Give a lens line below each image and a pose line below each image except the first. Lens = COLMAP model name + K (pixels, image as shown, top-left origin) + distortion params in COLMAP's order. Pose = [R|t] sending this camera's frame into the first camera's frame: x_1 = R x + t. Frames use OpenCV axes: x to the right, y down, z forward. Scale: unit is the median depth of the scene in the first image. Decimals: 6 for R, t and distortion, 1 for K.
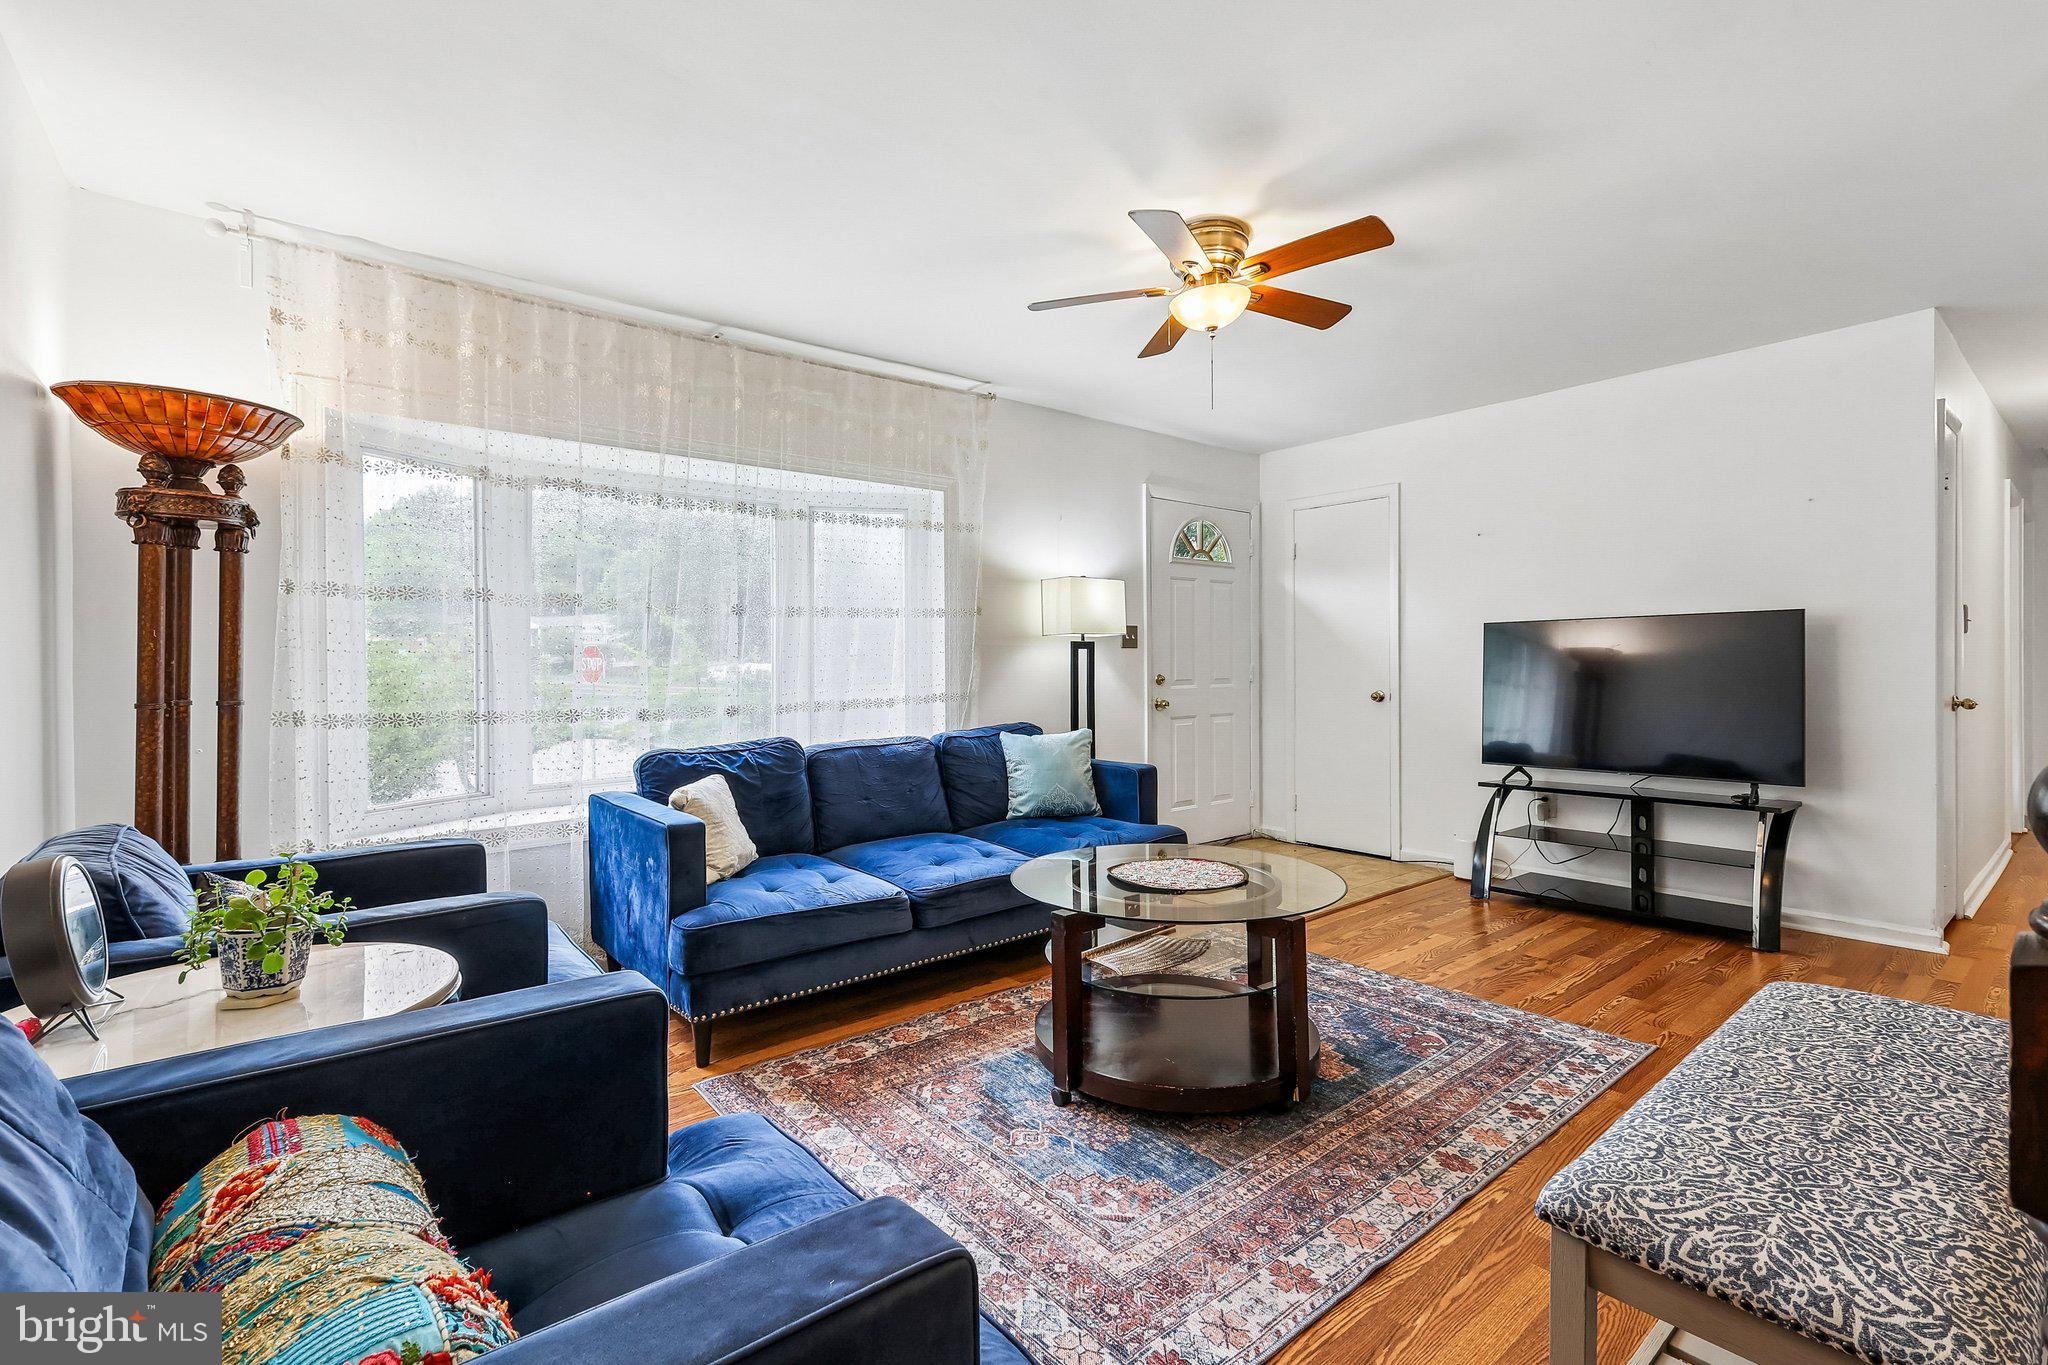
lens RADIAL K [[895.0, 0, 1023.0], [0, 895.0, 674.1], [0, 0, 1]] dist [-0.000277, 0.000393]
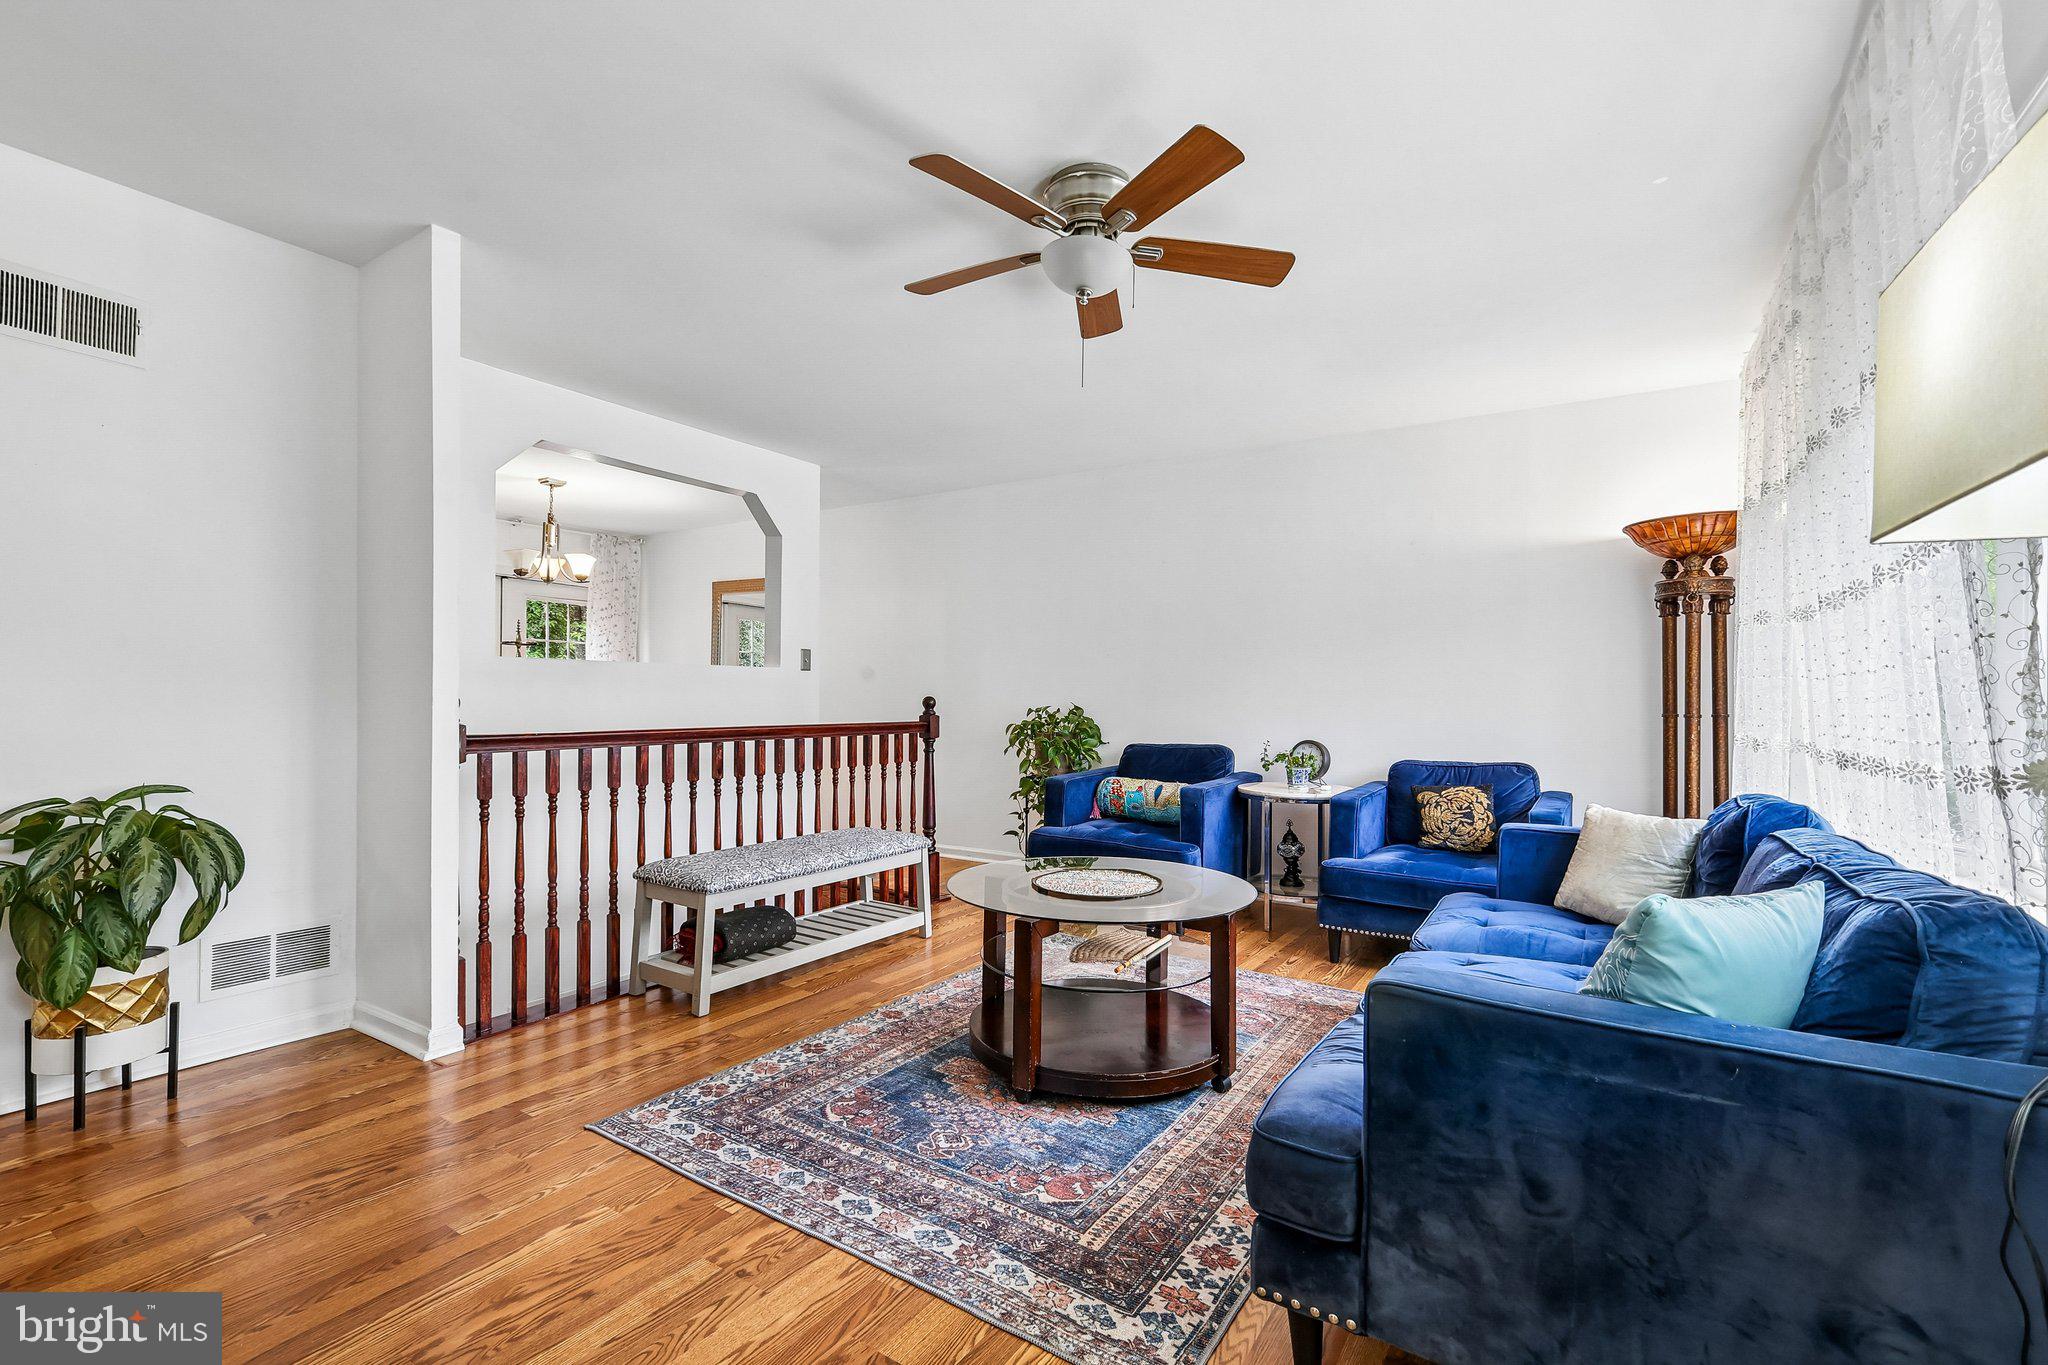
lens RADIAL K [[895.0, 0, 1026.8], [0, 895.0, 686.4], [0, 0, 1]] dist [-0.000277, 0.000393]
pose [[-0.950741, -0.003537, -0.309966, 0.582981], [-0.003043, 0.999993, -0.002078, -0.008220], [0.309971, -0.001032, -0.950746, 1.985777]]
